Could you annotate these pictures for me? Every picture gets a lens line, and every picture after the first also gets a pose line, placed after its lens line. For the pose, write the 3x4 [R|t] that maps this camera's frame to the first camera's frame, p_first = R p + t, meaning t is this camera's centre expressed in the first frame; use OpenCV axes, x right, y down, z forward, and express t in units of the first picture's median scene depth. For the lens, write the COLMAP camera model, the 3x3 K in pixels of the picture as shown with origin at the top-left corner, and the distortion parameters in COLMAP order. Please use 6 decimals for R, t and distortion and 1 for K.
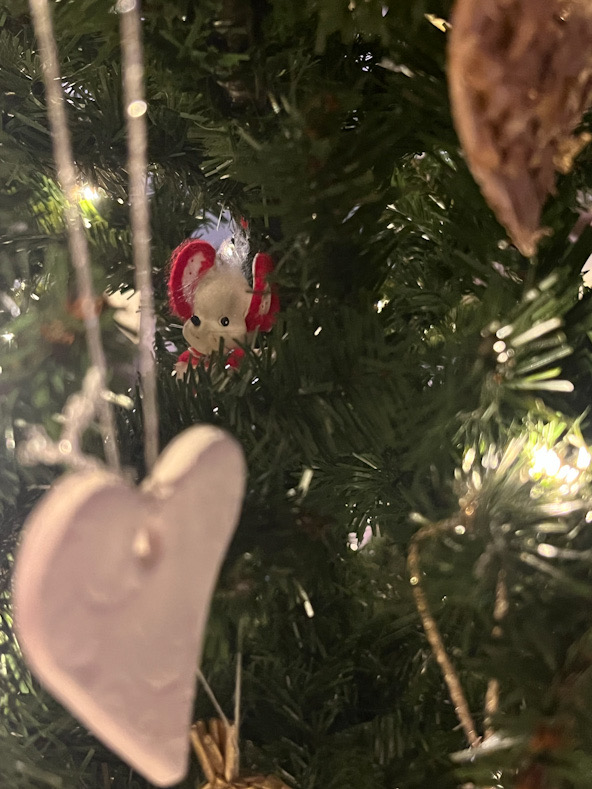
lens RADIAL K [[1026.6, 0, 296.0], [0, 1026.6, 394.5], [0, 0, 1]] dist [0.121649, -0.436220]
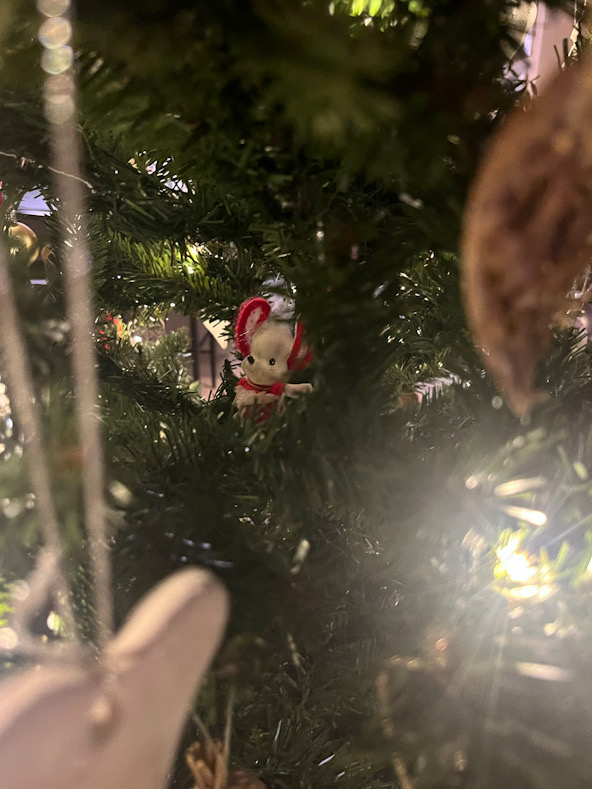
lens RADIAL K [[620.3, 0, 296.0], [0, 620.3, 394.5], [0, 0, 1]] dist [0.055106, -0.001462]
pose [[0.994079, 0.087665, -0.064206, 0.026302], [-0.083267, 0.994188, 0.068243, -0.117371], [0.069816, -0.062492, 0.995601, 0.240432]]
